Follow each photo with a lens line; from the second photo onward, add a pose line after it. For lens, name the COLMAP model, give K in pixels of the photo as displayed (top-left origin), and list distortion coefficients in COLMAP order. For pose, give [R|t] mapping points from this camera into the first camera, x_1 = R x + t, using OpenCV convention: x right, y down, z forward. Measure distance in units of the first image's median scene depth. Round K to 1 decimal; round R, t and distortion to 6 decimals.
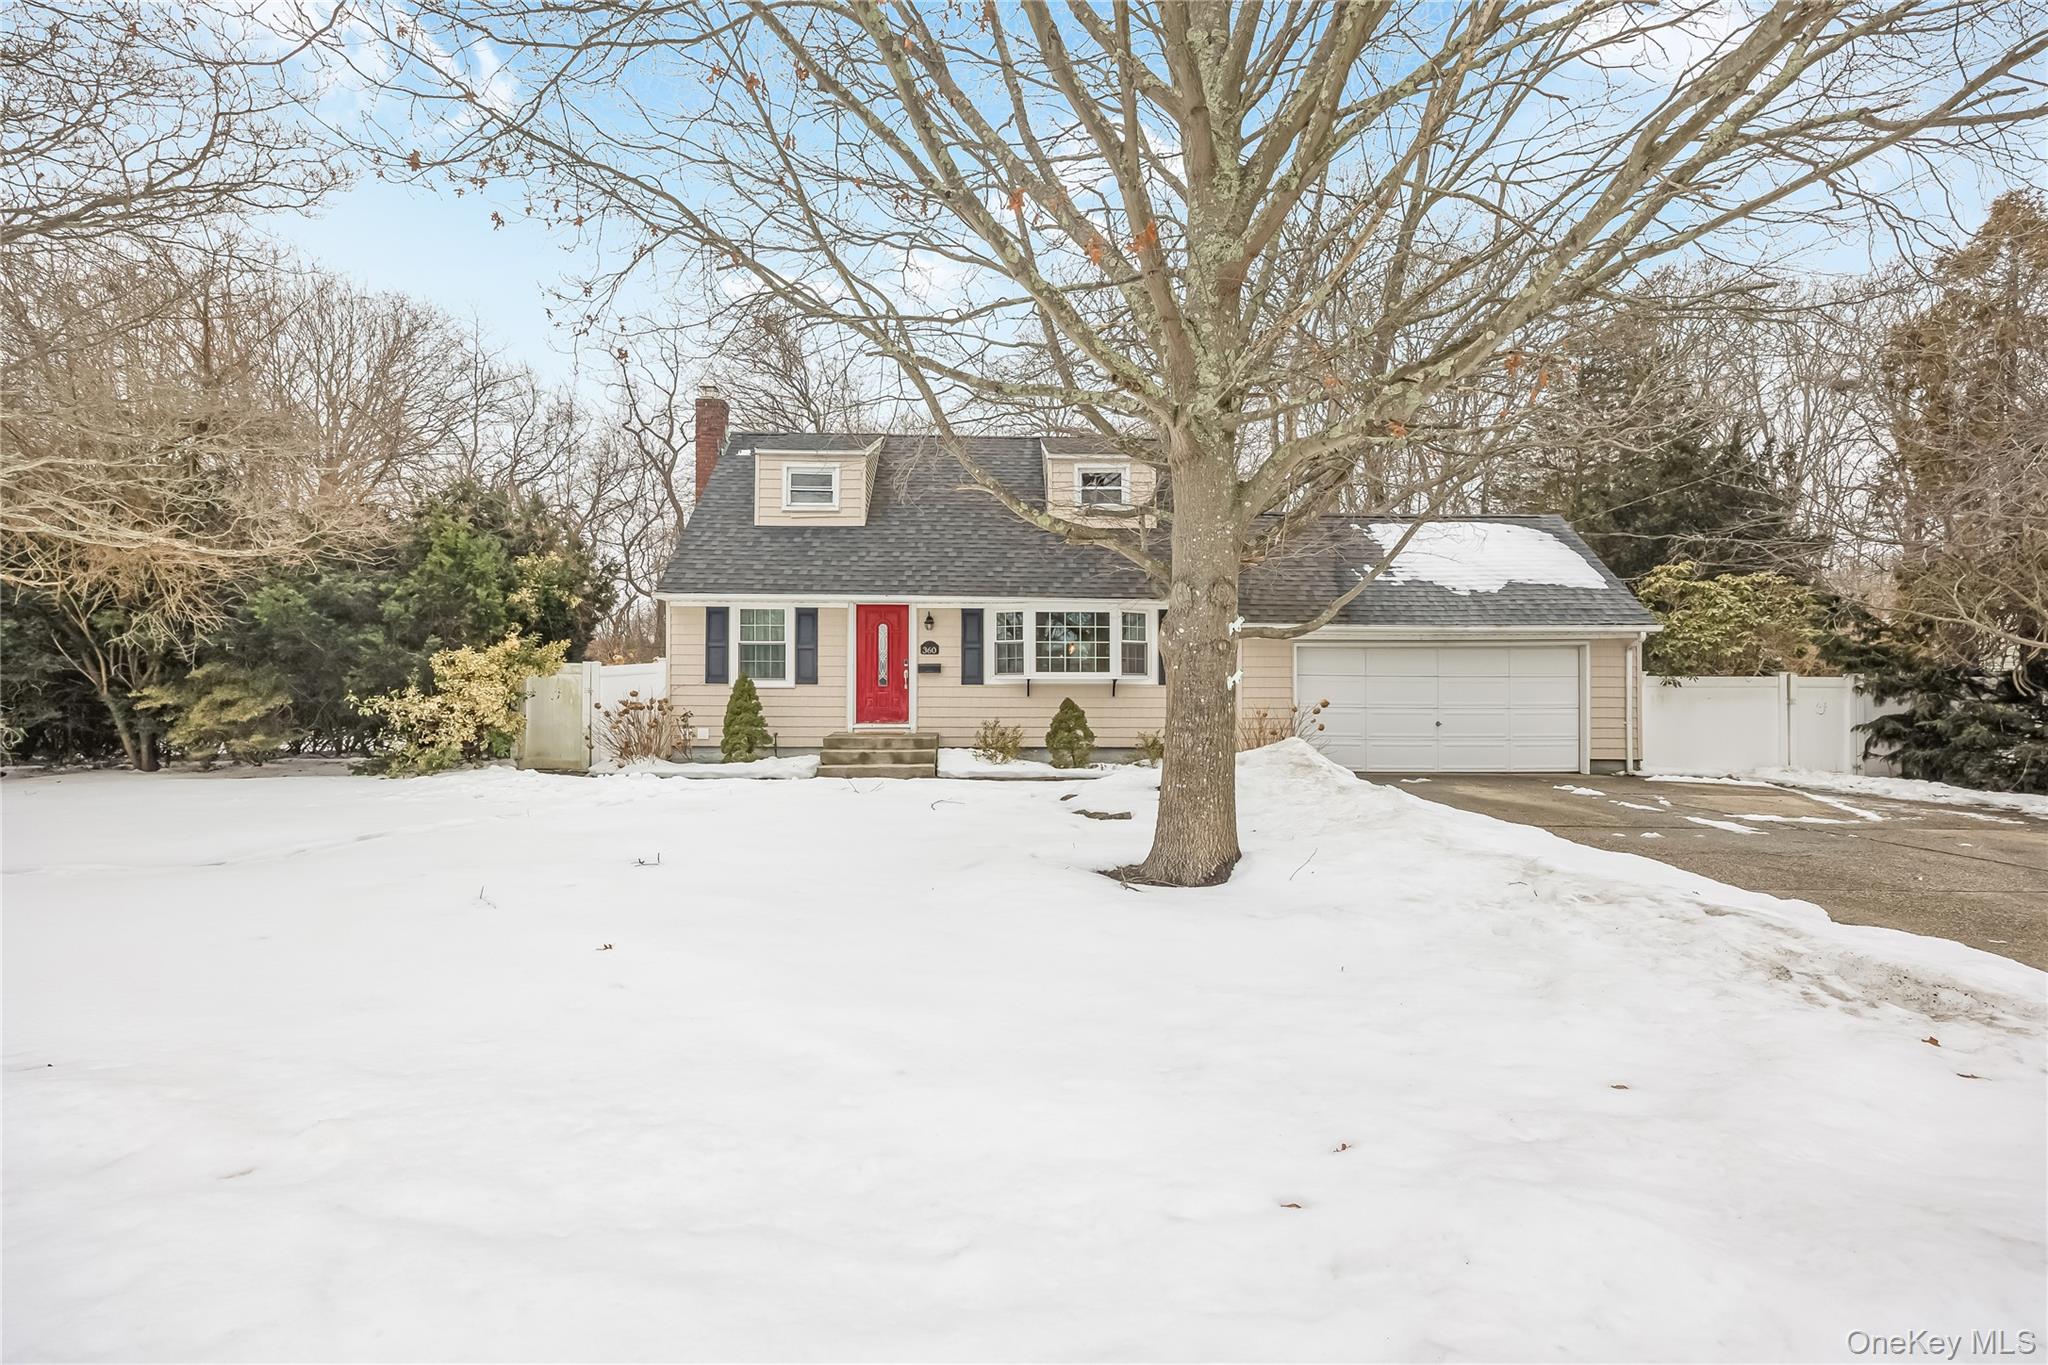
lens RADIAL K [[934.6, 0, 1030.5], [0, 934.6, 696.3], [0, 0, 1]] dist [-0.003606, -0.000027]
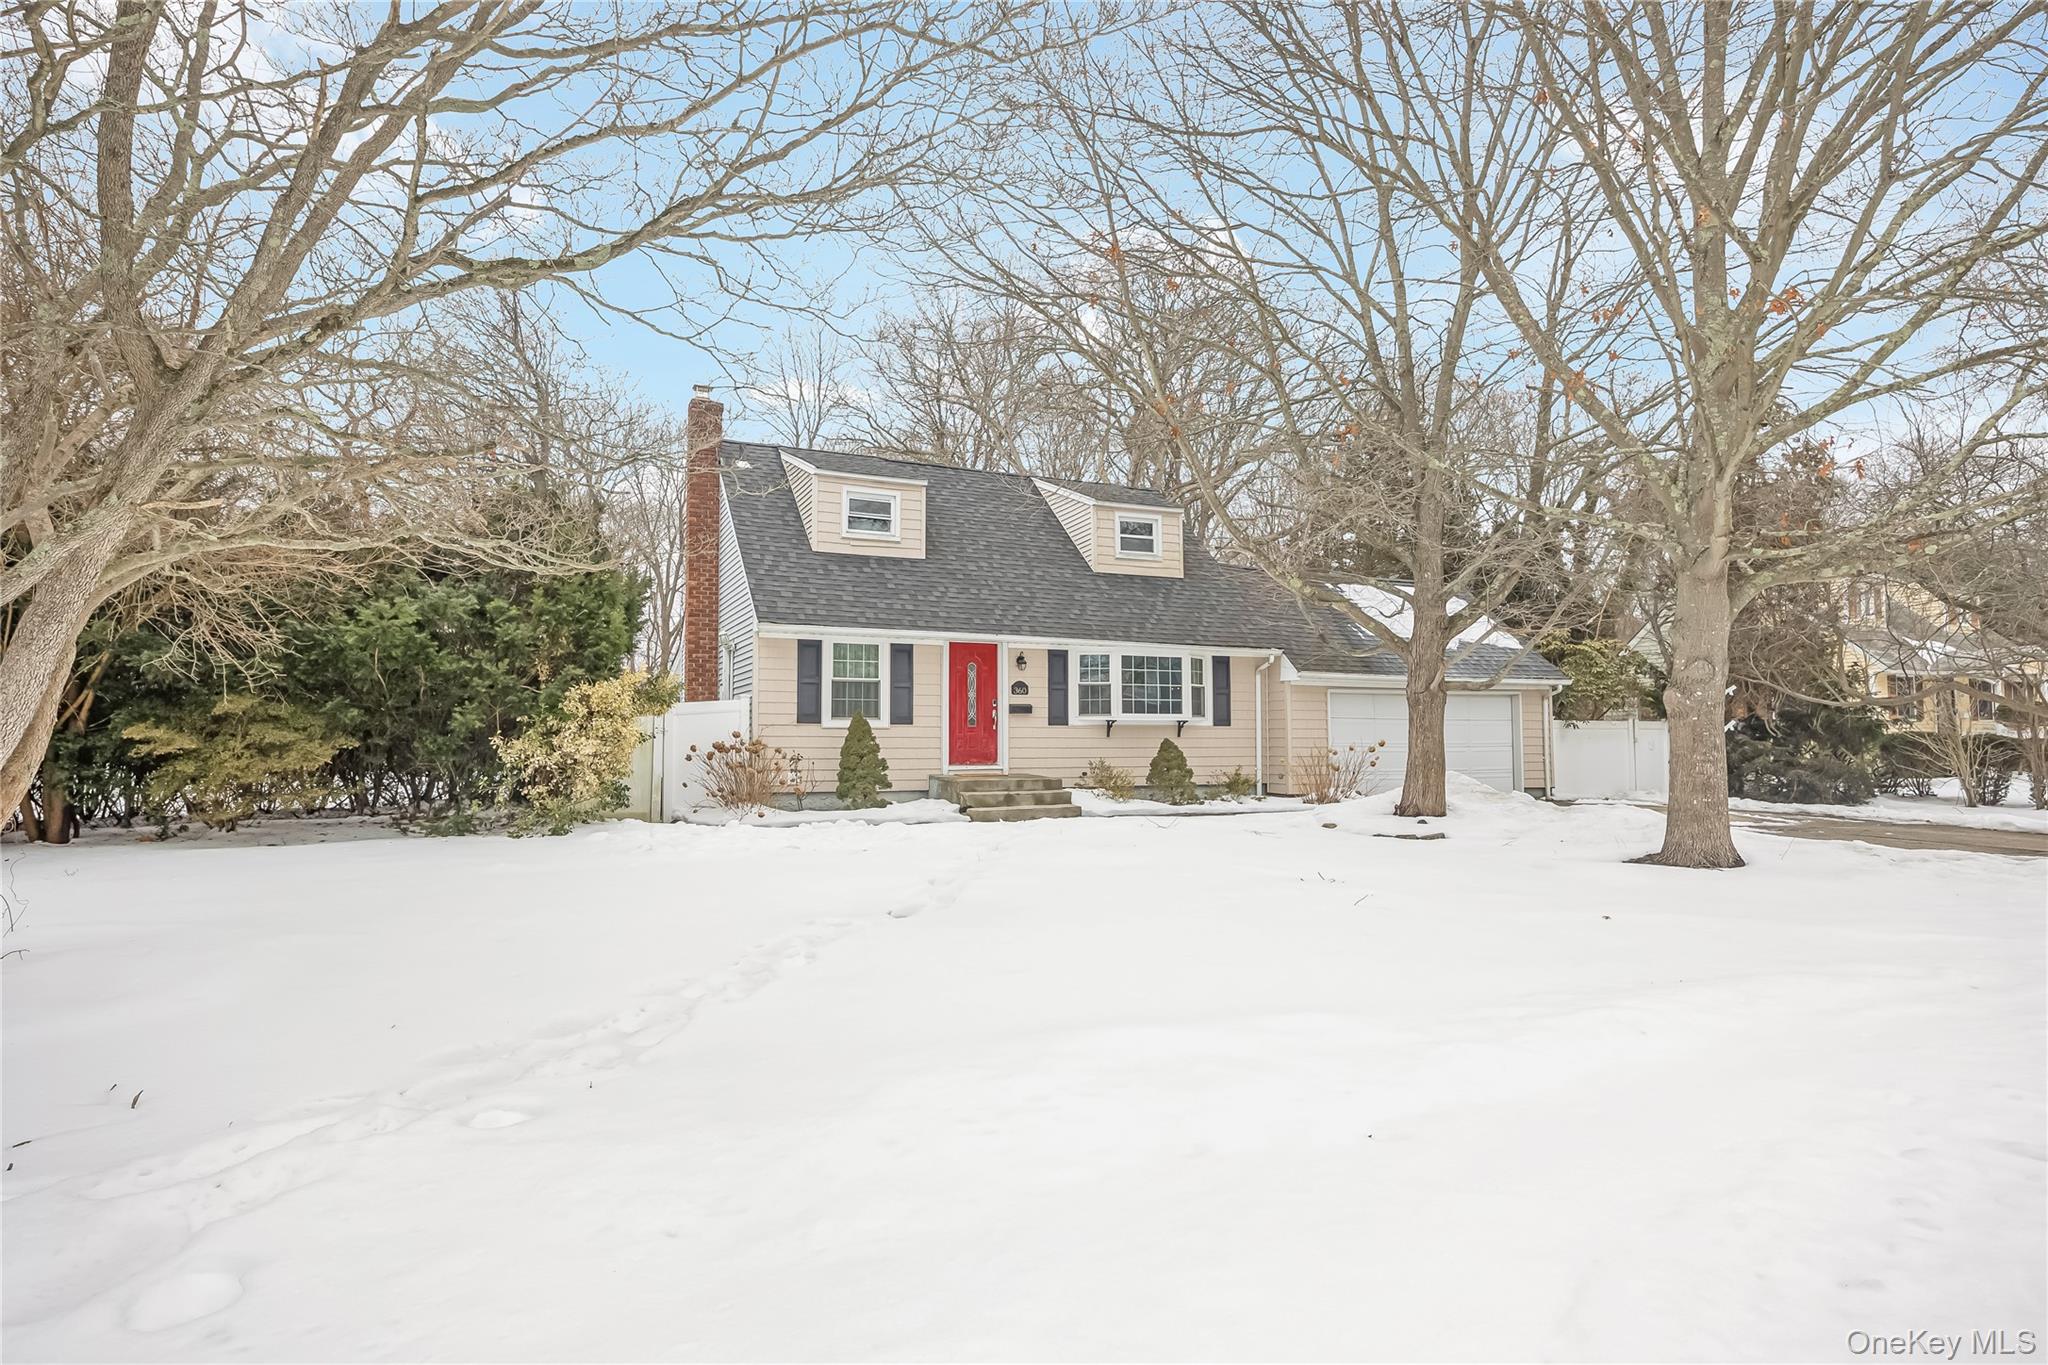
lens RADIAL K [[1069.9, 0, 1026.3], [0, 1069.9, 686.9], [0, 0, 1]] dist [0.004886, 0.000364]
pose [[0.921454, 0.016756, 0.388125, -0.545125], [0.001501, 0.998908, -0.046690, -0.000262], [-0.388484, 0.043605, 0.920423, -0.047076]]
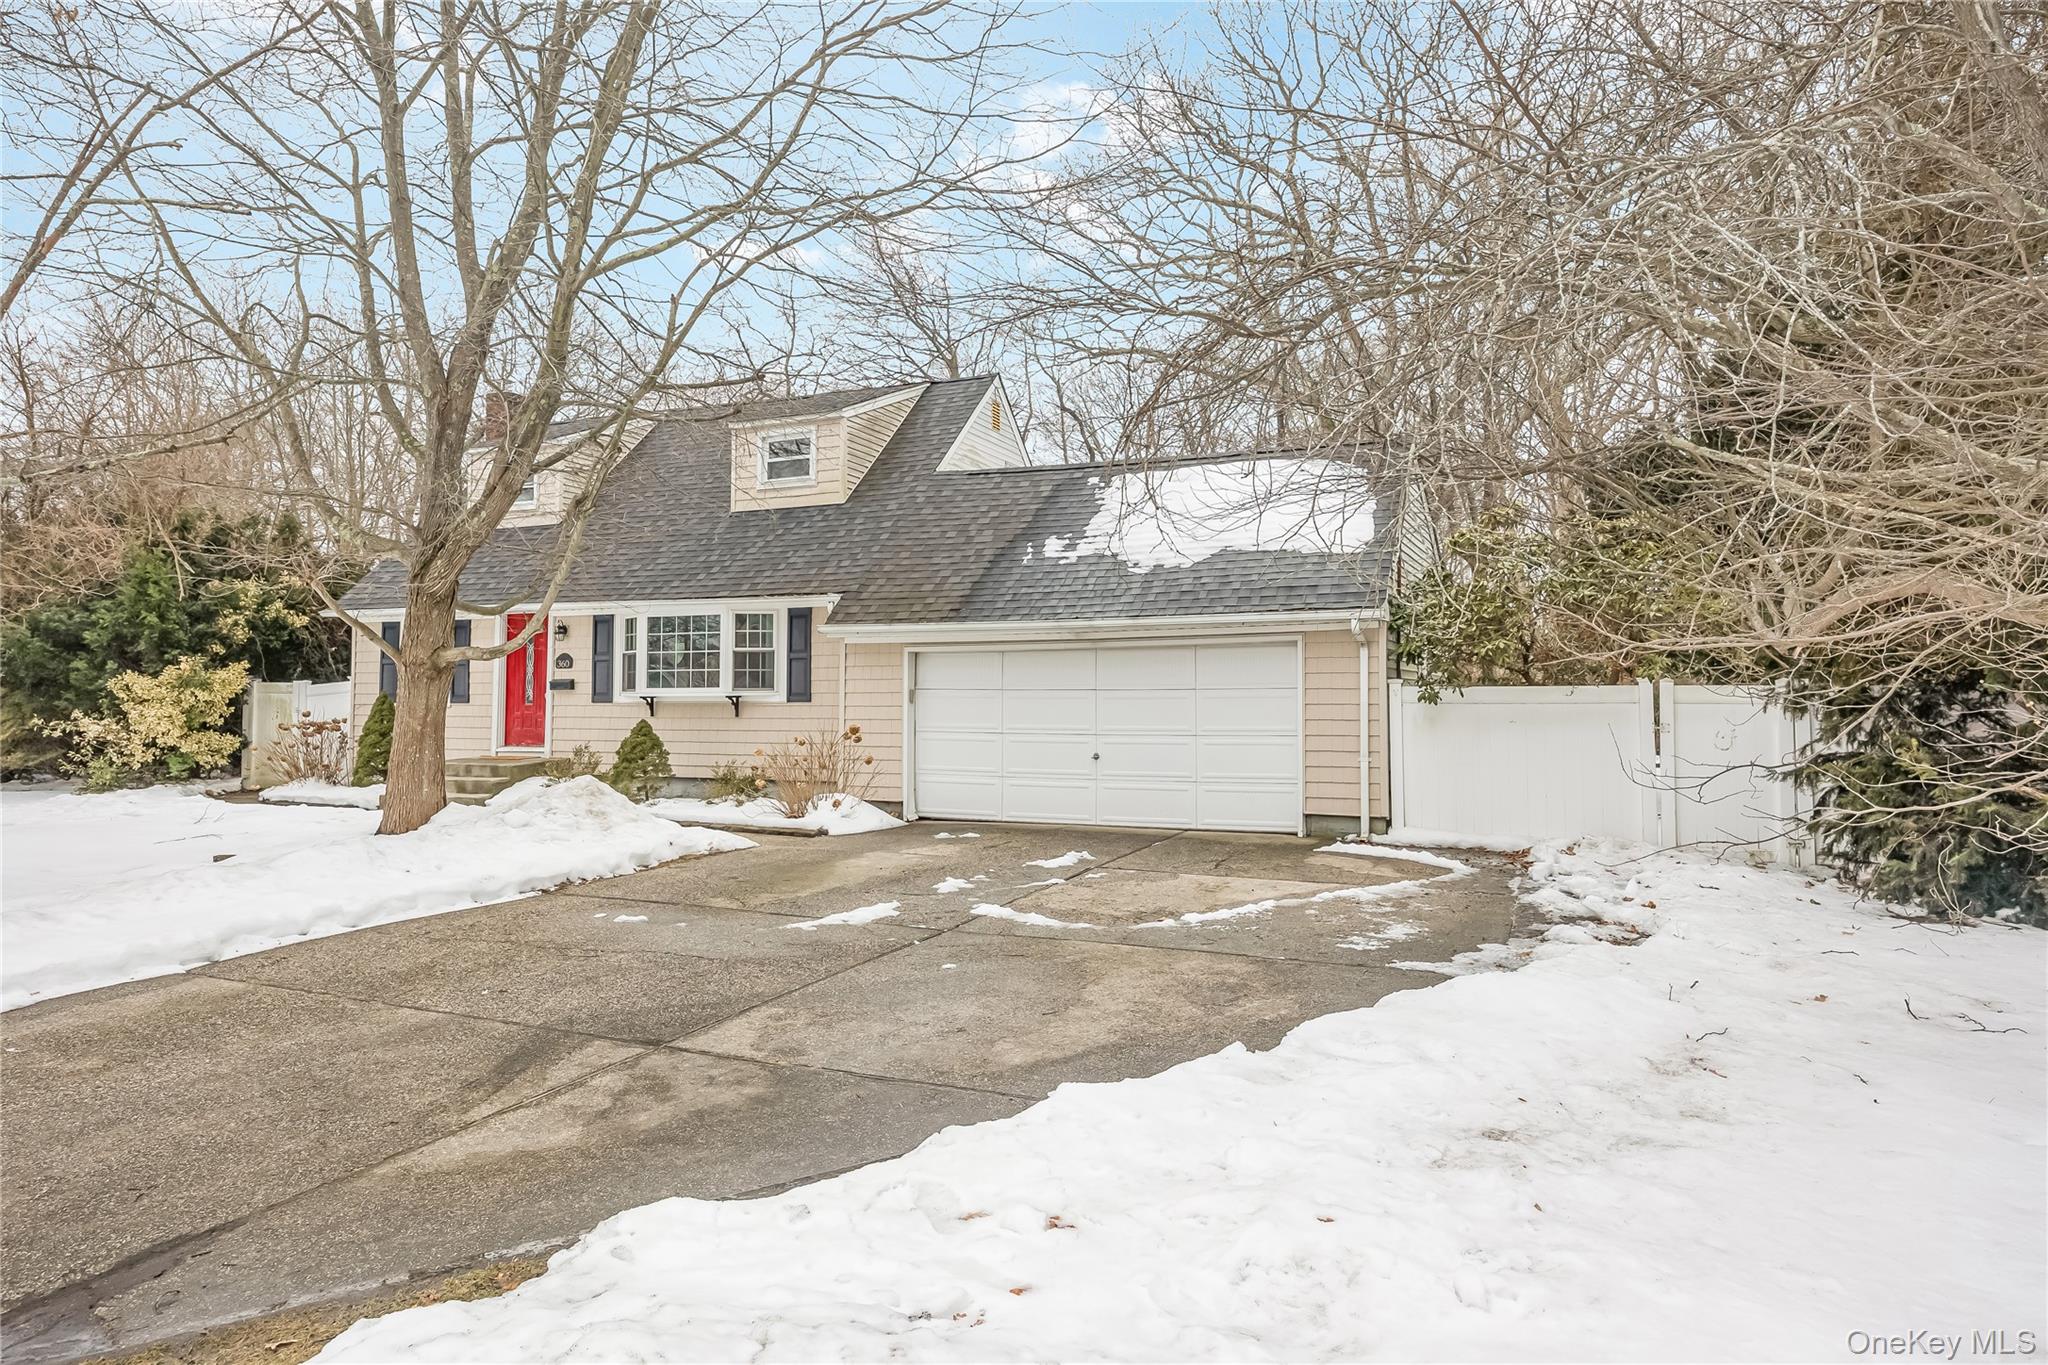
lens RADIAL K [[1300.0, 0, 1018.0], [0, 1300.0, 667.8], [0, 0, 1]] dist [0.028506, 0.000363]
pose [[0.901751, -0.016297, -0.431948, 0.807845], [0.002694, 0.999481, -0.032086, -0.005813], [0.432247, 0.027770, 0.901328, 0.083410]]
